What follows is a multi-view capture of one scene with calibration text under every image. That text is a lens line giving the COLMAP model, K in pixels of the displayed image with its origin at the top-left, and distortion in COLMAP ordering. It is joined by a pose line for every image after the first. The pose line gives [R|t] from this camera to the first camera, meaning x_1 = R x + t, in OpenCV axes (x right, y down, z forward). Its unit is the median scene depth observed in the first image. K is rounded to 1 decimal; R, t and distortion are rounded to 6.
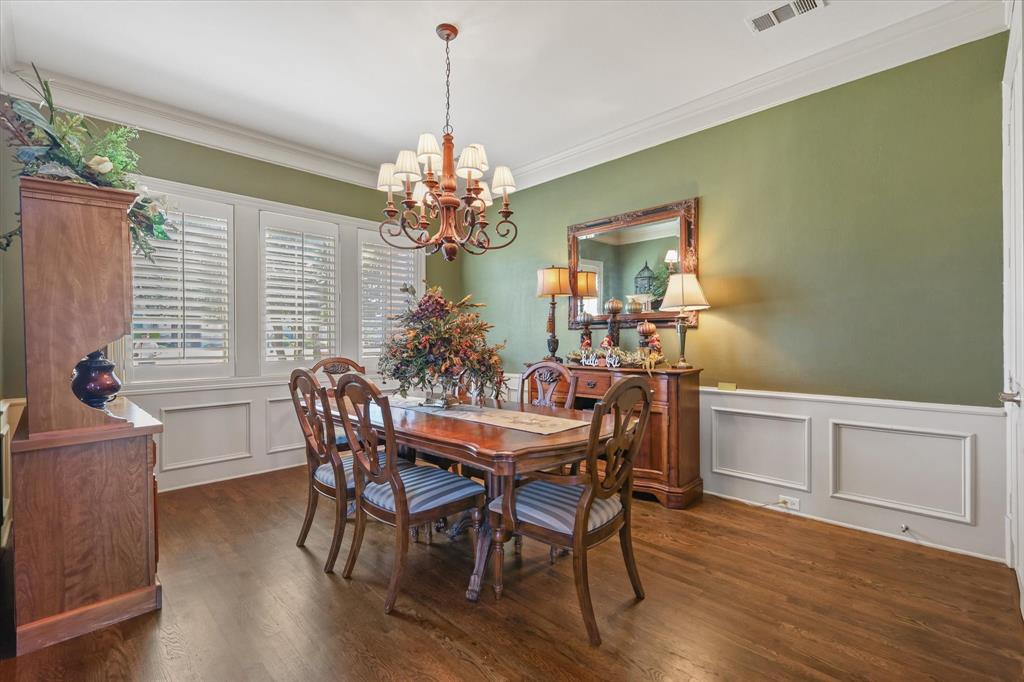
lens RADIAL K [[455.7, 0, 512.4], [0, 455.7, 341.3], [0, 0, 1]] dist [0.002120, -0.000143]
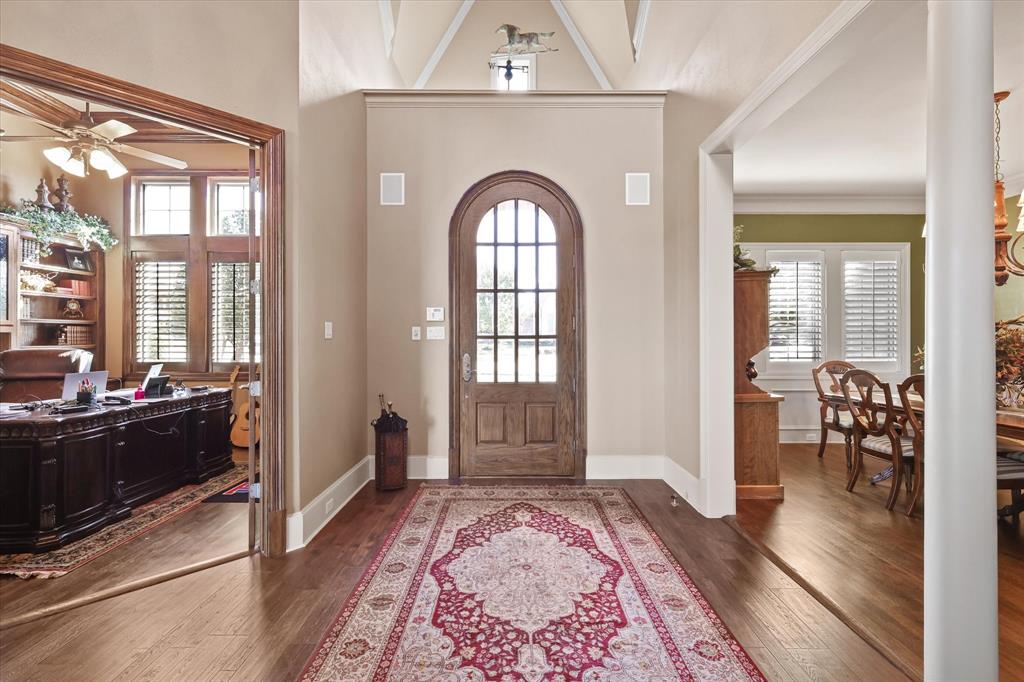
lens RADIAL K [[455.7, 0, 511.9], [0, 455.7, 337.5], [0, 0, 1]] dist [0.002120, -0.000143]
pose [[0.703465, 0.002531, -0.710725, -0.247485], [-0.006471, 0.999975, -0.002843, -0.038520], [0.710700, 0.006599, 0.703464, -1.018987]]
